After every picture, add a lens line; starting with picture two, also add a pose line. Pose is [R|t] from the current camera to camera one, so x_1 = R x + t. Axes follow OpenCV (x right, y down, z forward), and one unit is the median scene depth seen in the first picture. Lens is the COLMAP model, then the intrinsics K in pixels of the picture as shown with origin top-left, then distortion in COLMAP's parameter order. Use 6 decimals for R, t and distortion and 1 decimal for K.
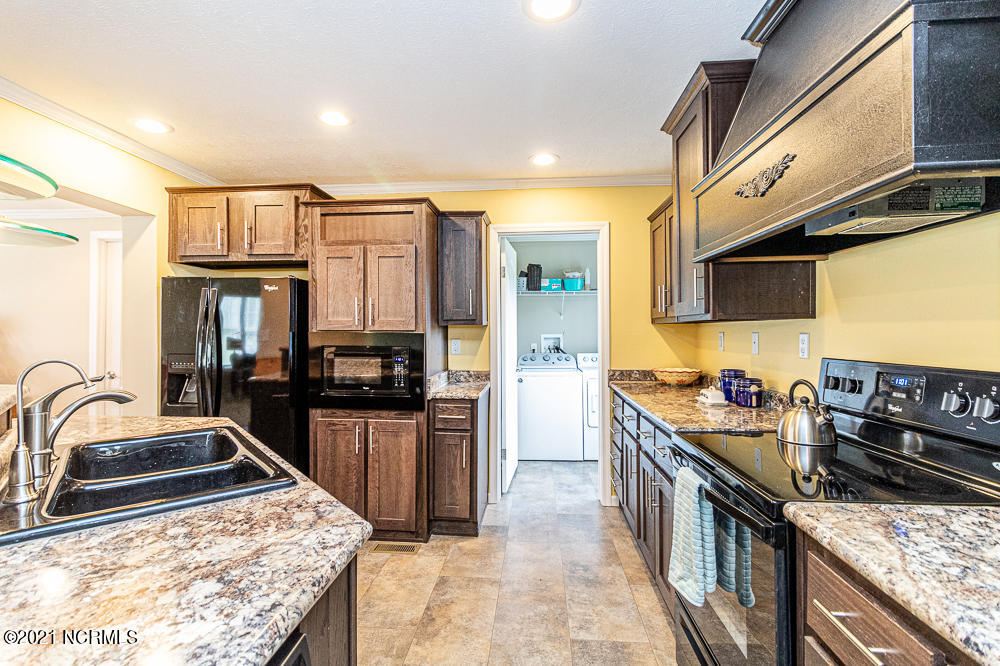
lens RADIAL K [[474.6, 0, 496.0], [0, 474.6, 329.0], [0, 0, 1]] dist [0.005061, 0.002523]
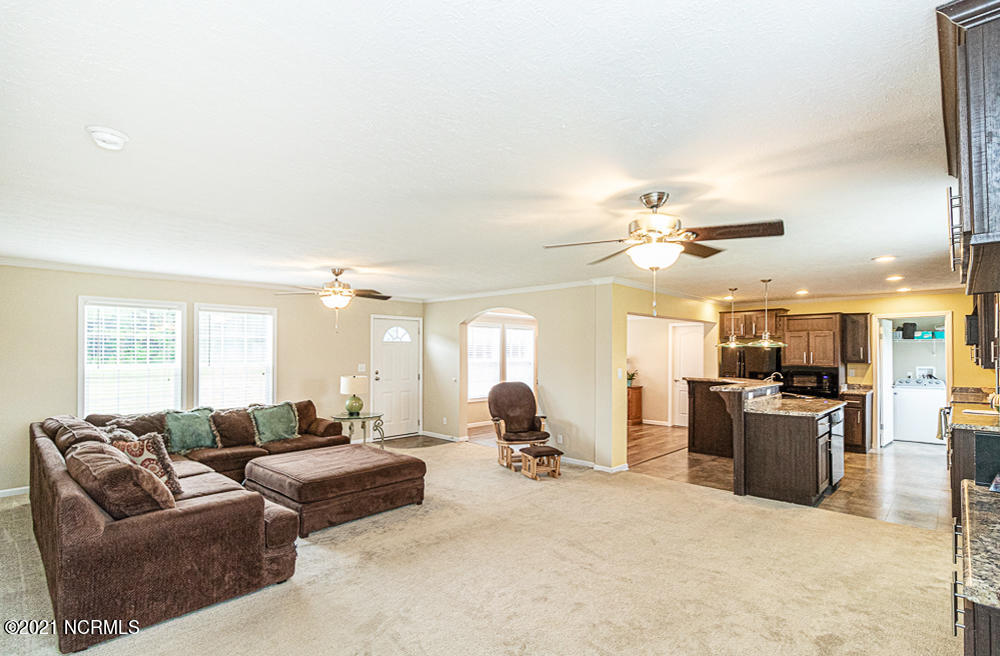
lens RADIAL K [[490.2, 0, 460.3], [0, 490.2, 350.9], [0, 0, 1]] dist [0.000905, -0.000215]
pose [[0.758912, -0.000301, -0.651193, 0.015481], [-0.000081, 1.000000, -0.000557, -0.060024], [0.651193, 0.000476, 0.758912, -1.825965]]
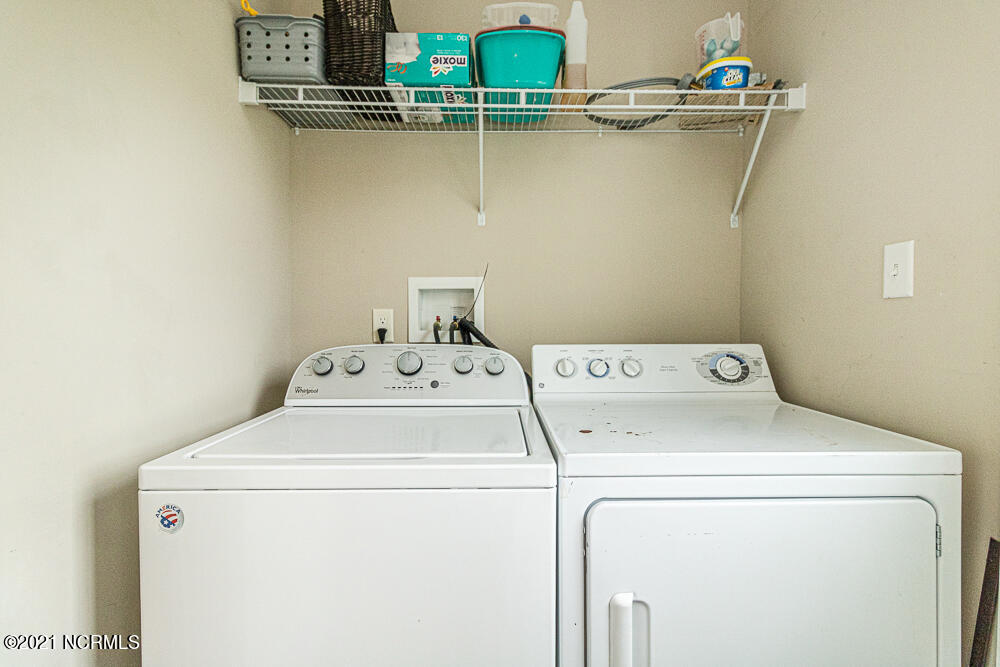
lens RADIAL K [[474.6, 0, 501.8], [0, 474.6, 329.8], [0, 0, 1]] dist [0.005061, 0.002523]
pose [[0.995962, 0.008172, 0.089399, 0.199015], [-0.010152, 0.999713, 0.021708, 0.056153], [-0.089196, -0.022528, 0.995759, 1.133899]]
